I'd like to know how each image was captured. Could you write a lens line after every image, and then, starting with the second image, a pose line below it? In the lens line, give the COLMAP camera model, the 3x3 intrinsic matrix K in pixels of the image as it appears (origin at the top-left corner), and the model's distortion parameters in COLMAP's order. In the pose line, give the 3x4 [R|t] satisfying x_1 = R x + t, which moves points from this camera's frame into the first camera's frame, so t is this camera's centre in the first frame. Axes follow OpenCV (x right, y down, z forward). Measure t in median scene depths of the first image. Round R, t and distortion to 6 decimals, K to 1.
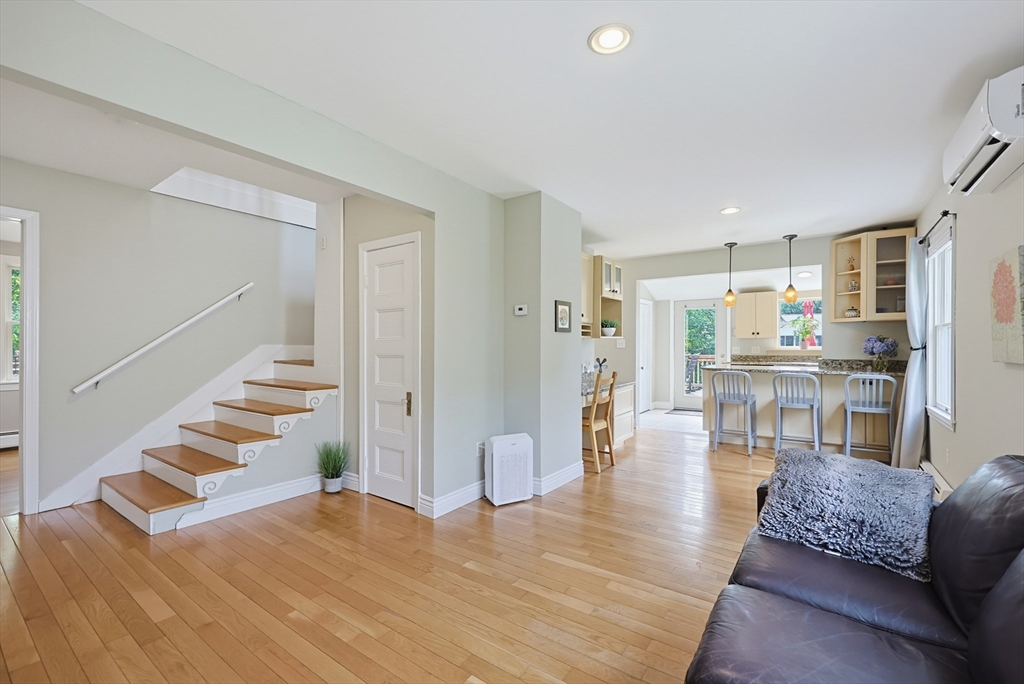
lens RADIAL K [[437.6, 0, 520.3], [0, 437.6, 344.7], [0, 0, 1]] dist [-0.002232, -0.000236]
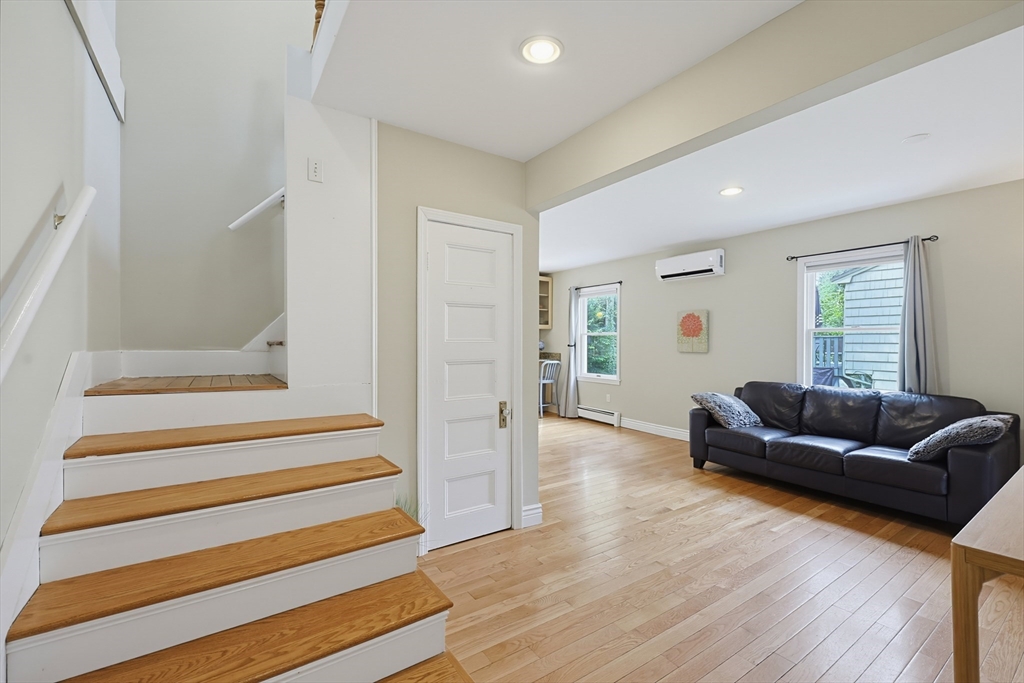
lens RADIAL K [[441.9, 0, 509.9], [0, 441.9, 339.4], [0, 0, 1]] dist [-0.001776, -0.000243]
pose [[0.341322, 0.003204, 0.939941, -1.076227], [-0.010212, 0.999948, 0.000300, -0.017417], [-0.939891, -0.009701, 0.341337, 0.674314]]
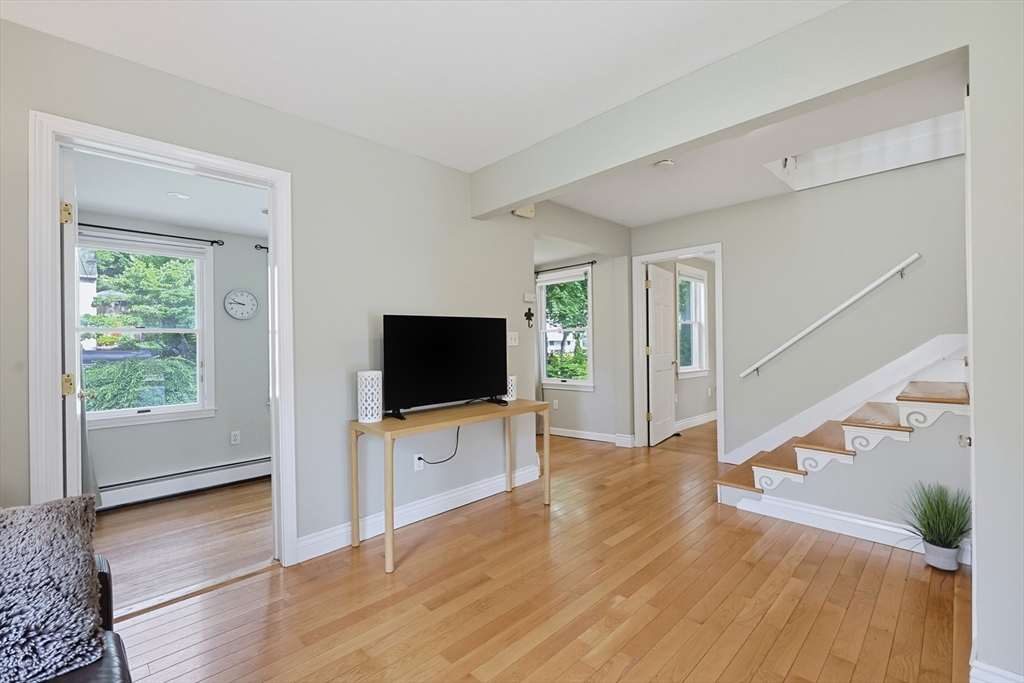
lens RADIAL K [[437.6, 0, 520.3], [0, 437.6, 344.2], [0, 0, 1]] dist [-0.002232, -0.000236]
pose [[-0.170017, 0.000175, -0.985441, 0.322745], [0.018891, 0.999817, -0.003082, 0.007533], [0.985260, -0.019140, -0.169989, 0.568296]]
